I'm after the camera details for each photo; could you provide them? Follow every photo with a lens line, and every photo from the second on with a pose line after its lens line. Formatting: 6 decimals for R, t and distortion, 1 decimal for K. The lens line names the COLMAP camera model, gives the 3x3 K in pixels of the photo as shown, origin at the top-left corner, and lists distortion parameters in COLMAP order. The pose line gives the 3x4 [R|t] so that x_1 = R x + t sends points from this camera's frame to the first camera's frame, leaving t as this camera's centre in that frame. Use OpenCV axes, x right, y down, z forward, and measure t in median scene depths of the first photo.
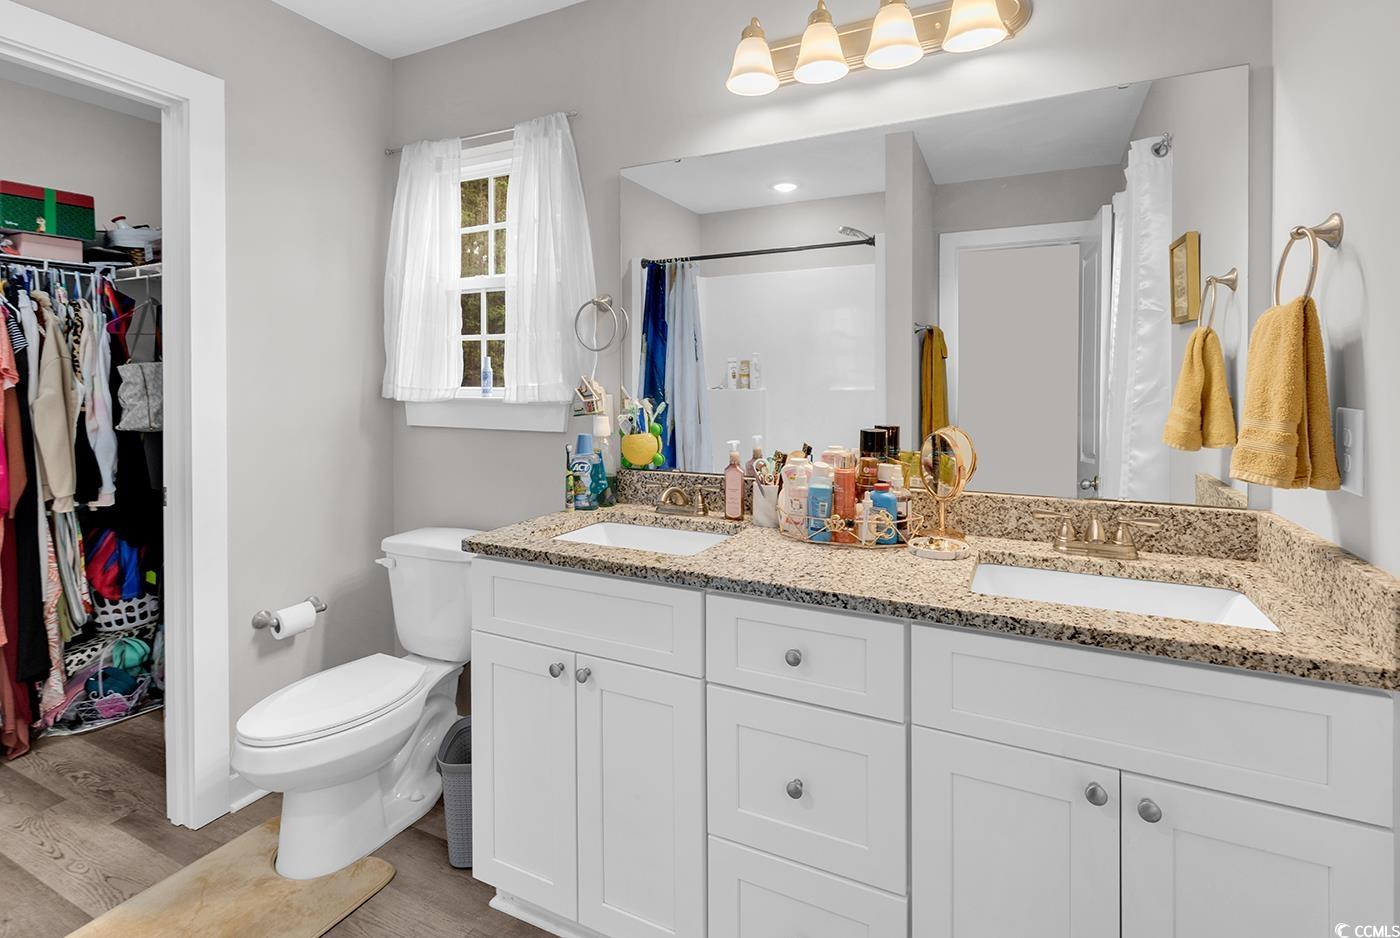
lens RADIAL K [[664.9, 0, 693.6], [0, 664.9, 383.3], [0, 0, 1]] dist [-0.005824, 0.001533]
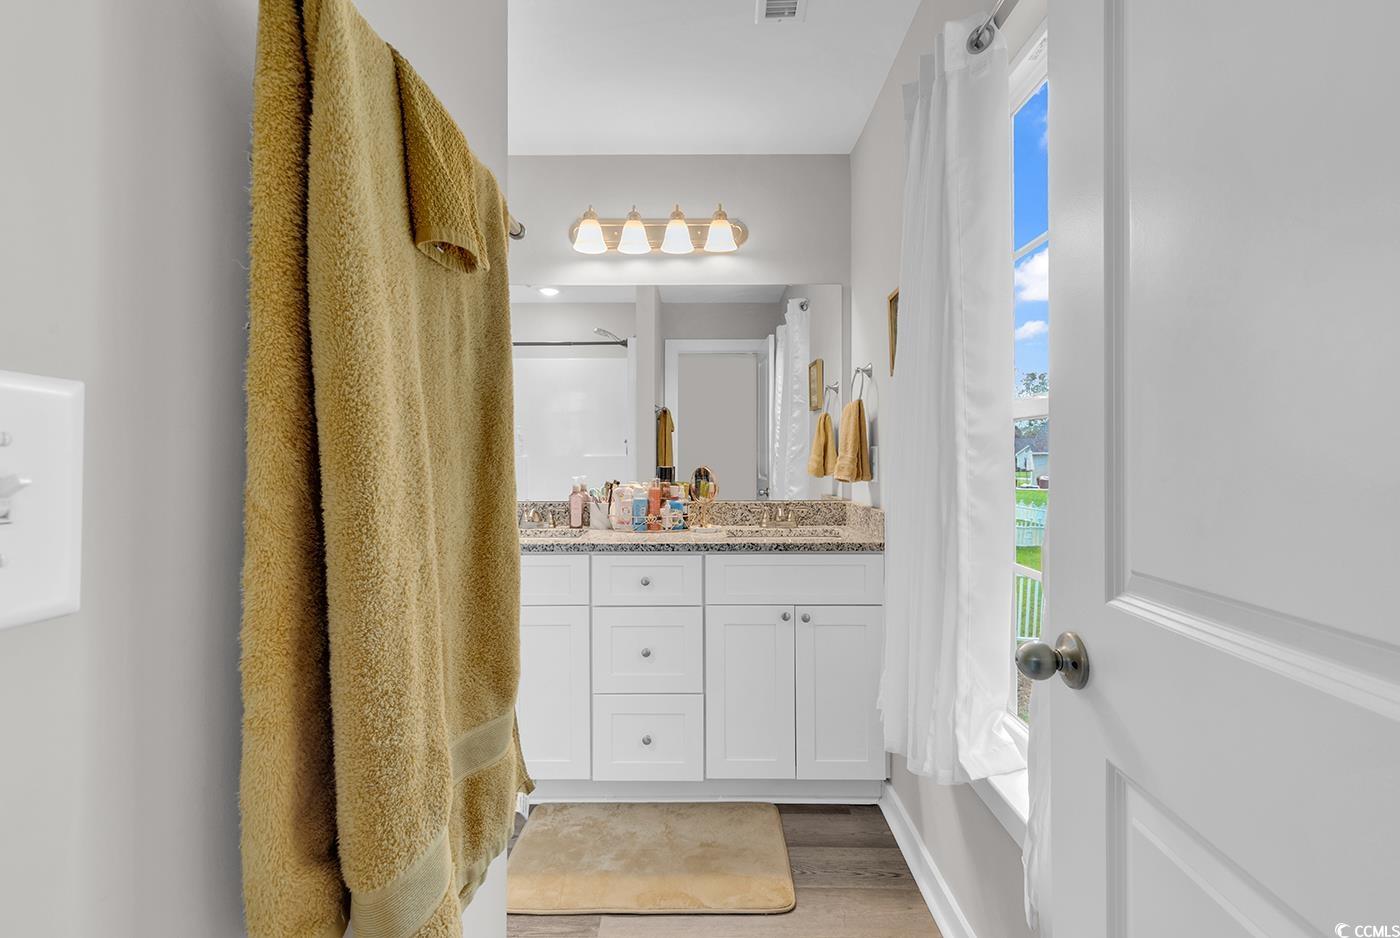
lens RADIAL K [[664.9, 0, 699.0], [0, 664.9, 466.4], [0, 0, 1]] dist [-0.005824, 0.001533]
pose [[0.893186, -0.004433, 0.449666, -0.430531], [0.003723, 0.999990, 0.002463, 0.068866], [-0.449672, -0.000526, 0.893194, -0.568399]]
